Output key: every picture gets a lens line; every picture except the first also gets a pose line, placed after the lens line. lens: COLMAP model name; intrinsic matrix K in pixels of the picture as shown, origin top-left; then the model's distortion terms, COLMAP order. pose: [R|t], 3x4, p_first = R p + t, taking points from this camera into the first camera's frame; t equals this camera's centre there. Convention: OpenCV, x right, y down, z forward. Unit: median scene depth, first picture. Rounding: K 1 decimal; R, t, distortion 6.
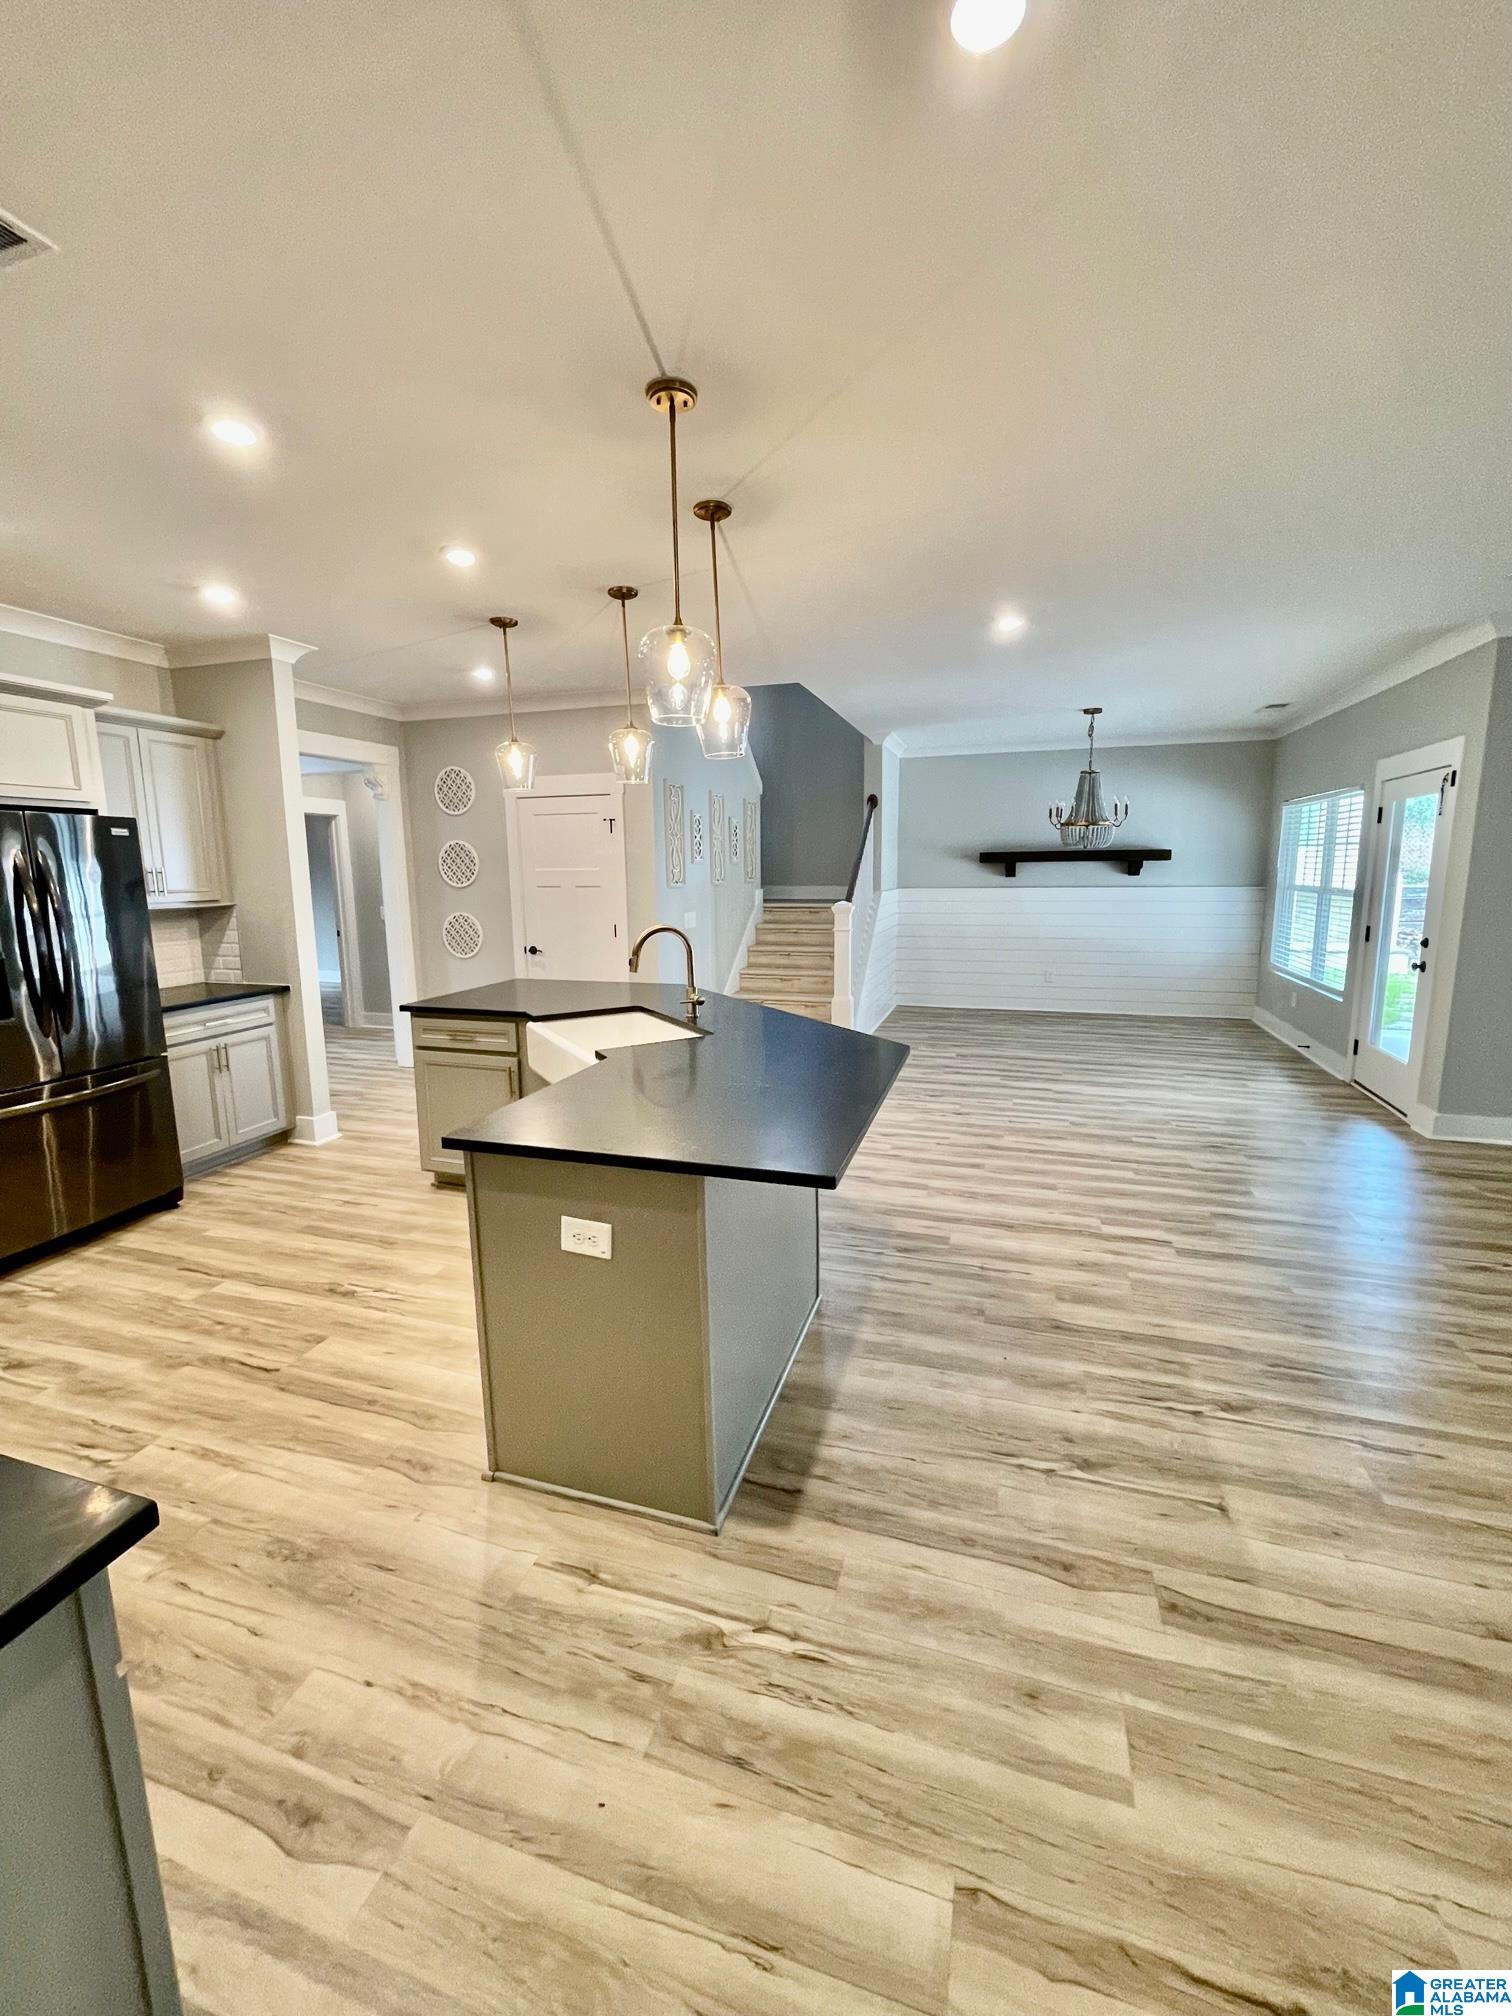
lens RADIAL K [[811.9, 0, 760.6], [0, 811.9, 992.8], [0, 0, 1]] dist [-0.000777, -0.000011]
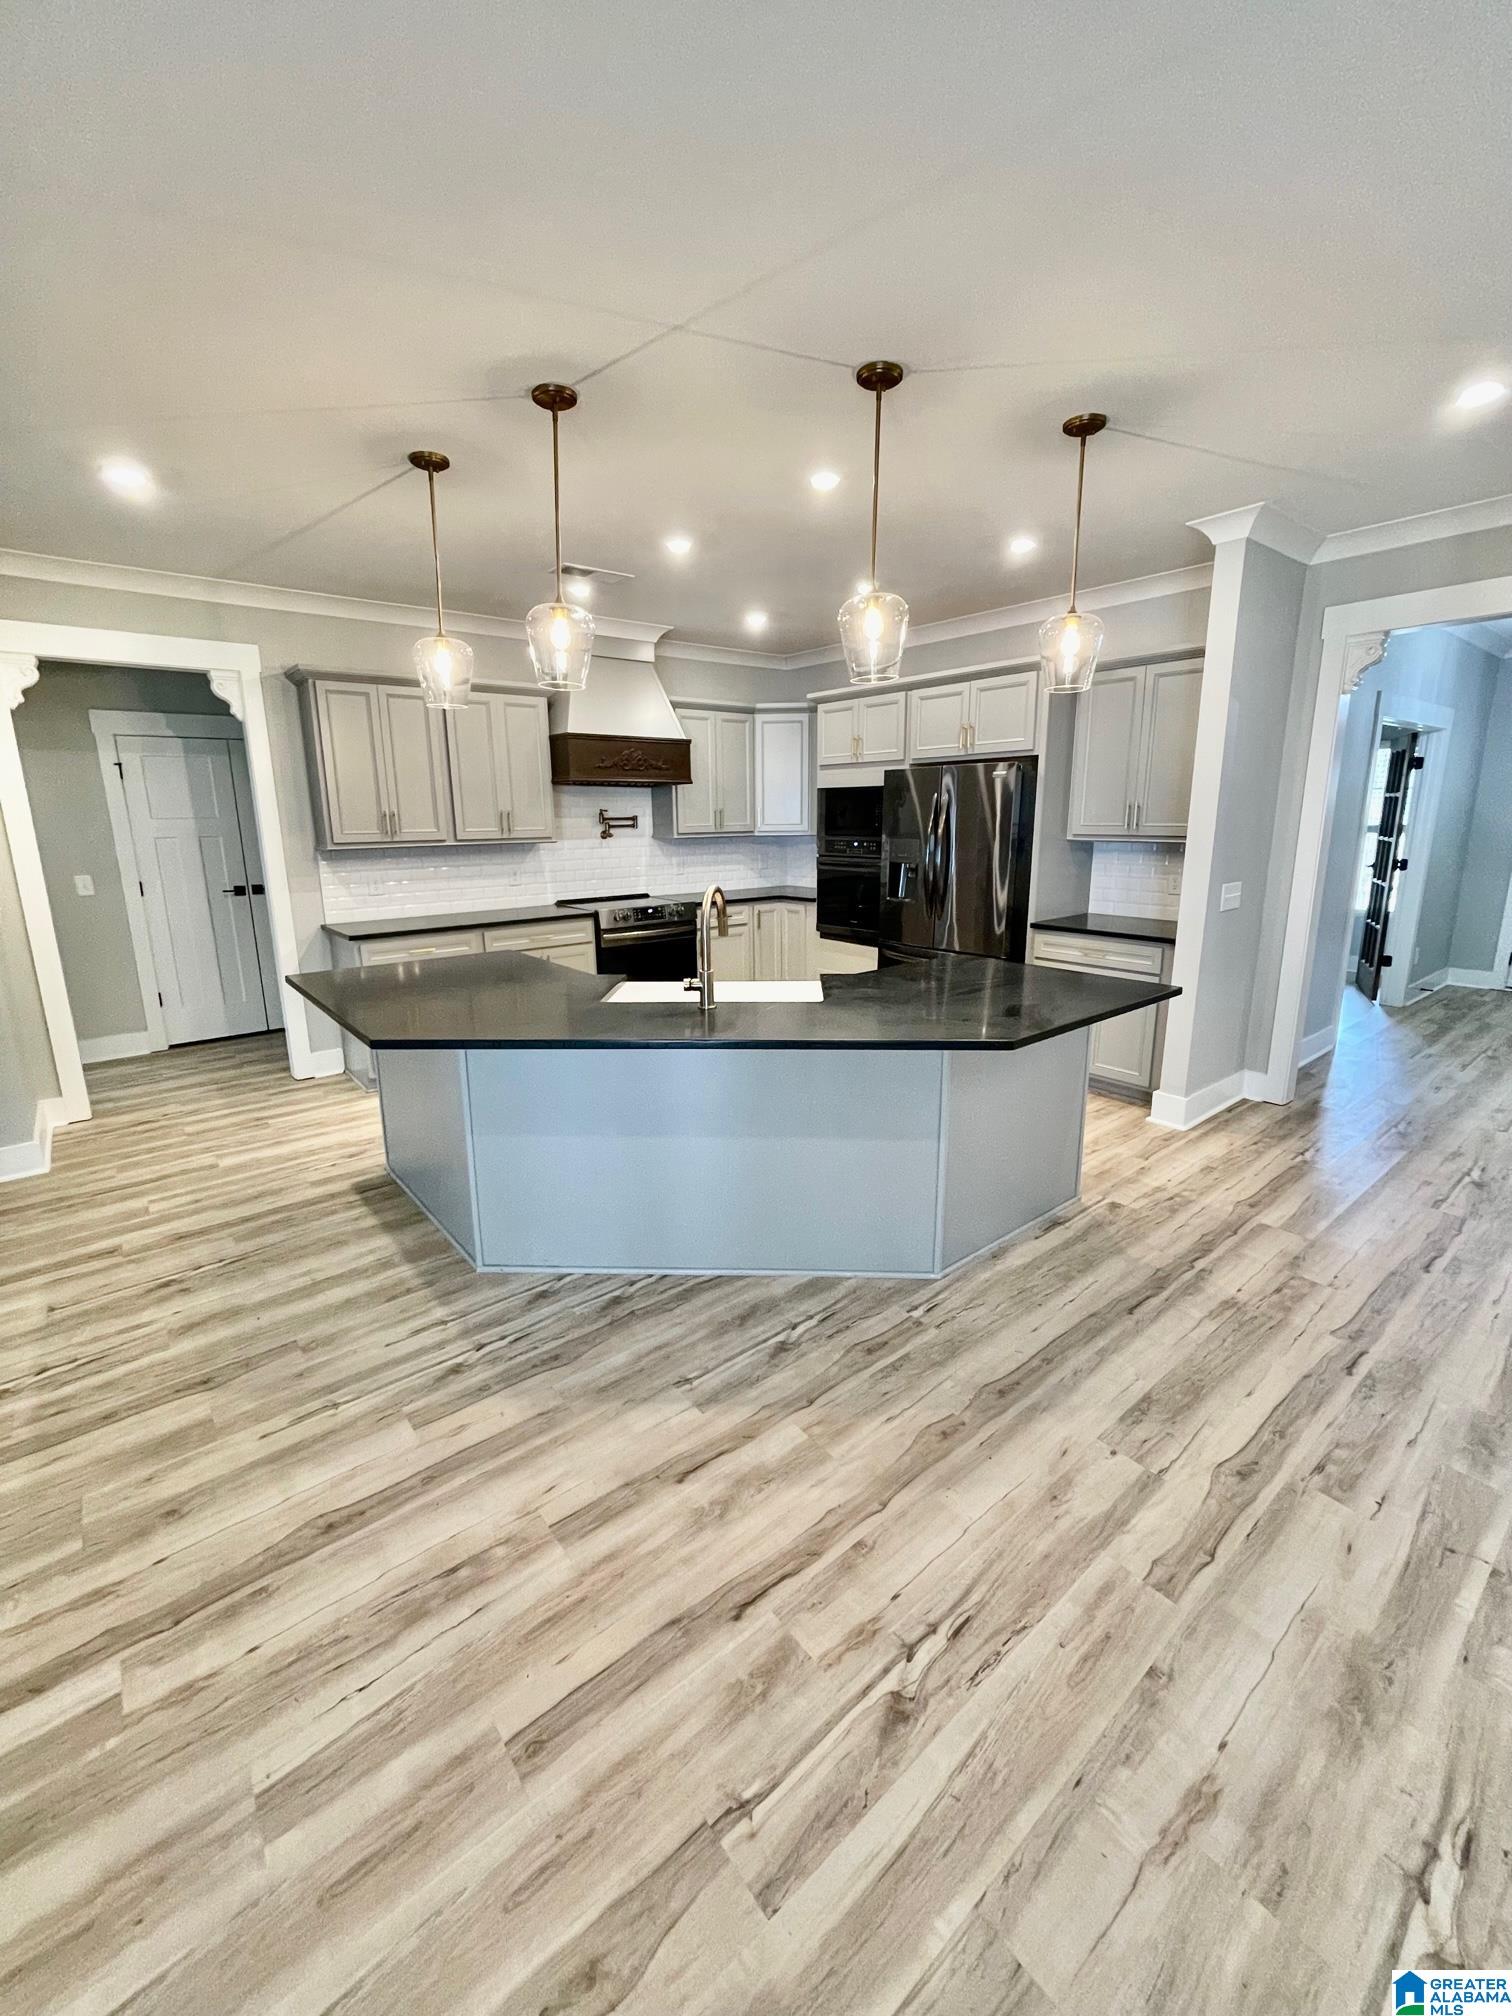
lens RADIAL K [[811.9, 0, 747.3], [0, 811.9, 1005.6], [0, 0, 1]] dist [-0.000777, -0.000011]
pose [[-0.558680, 0.208581, -0.802727, 0.388958], [-0.109084, 0.940973, 0.320423, -0.169672], [0.822178, 0.266578, -0.502950, 1.073937]]
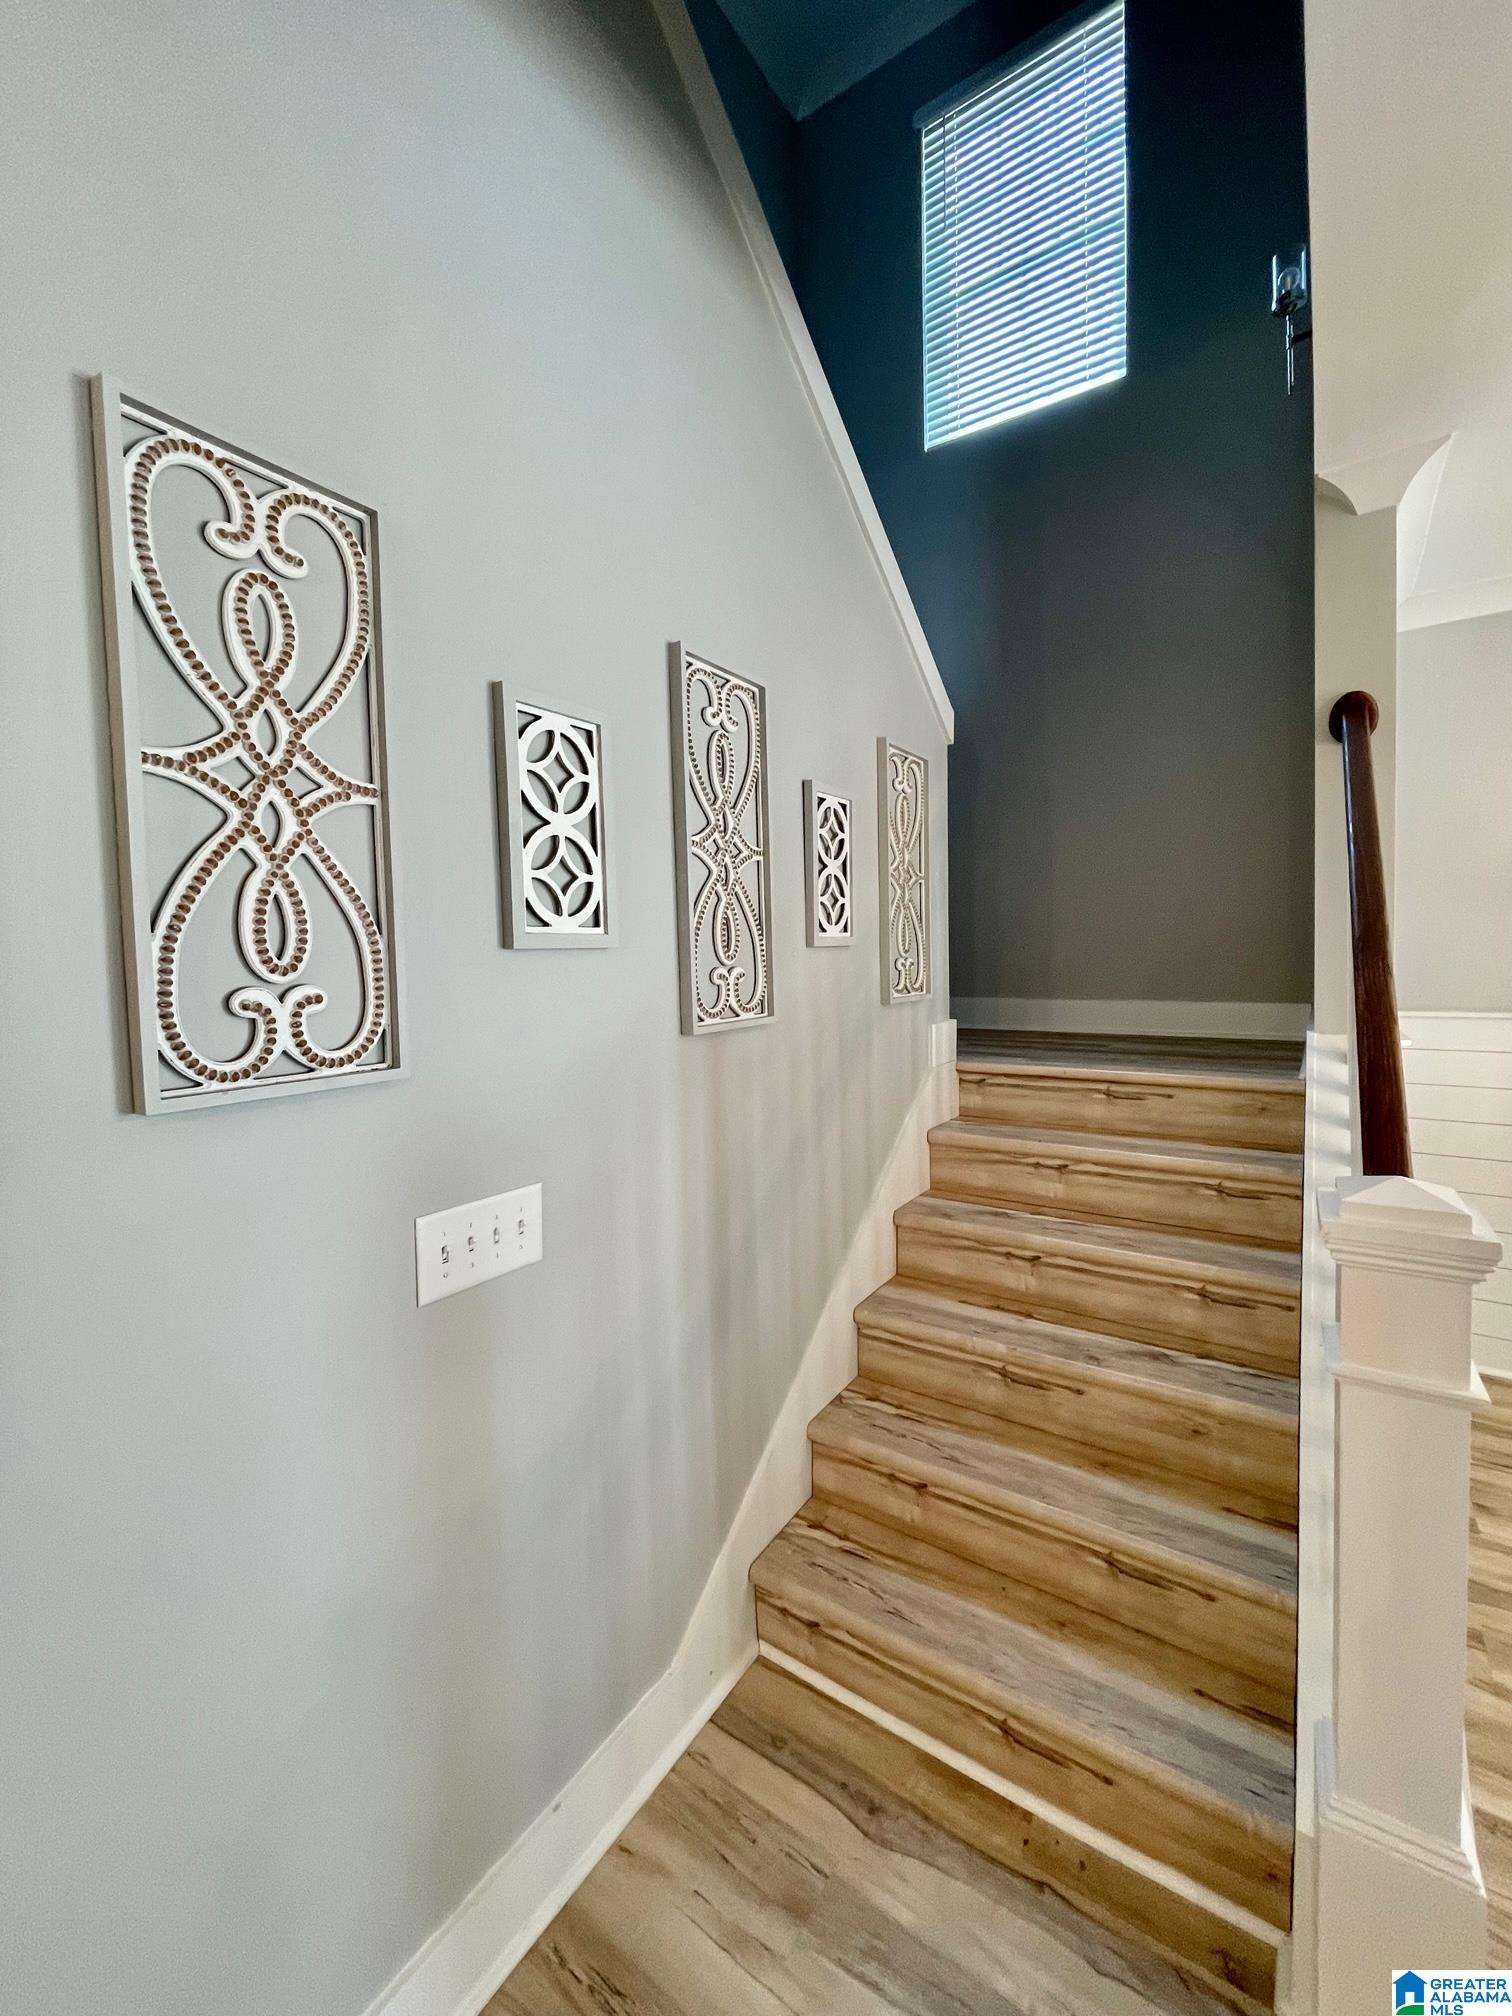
lens RADIAL K [[811.9, 0, 754.9], [0, 811.9, 992.1], [0, 0, 1]] dist [-0.000777, -0.000011]
pose [[0.953445, -0.004789, -0.301529, 0.045191], [-0.027230, 0.994422, -0.101896, -0.187548], [0.300335, 0.105363, 0.947996, 1.190677]]
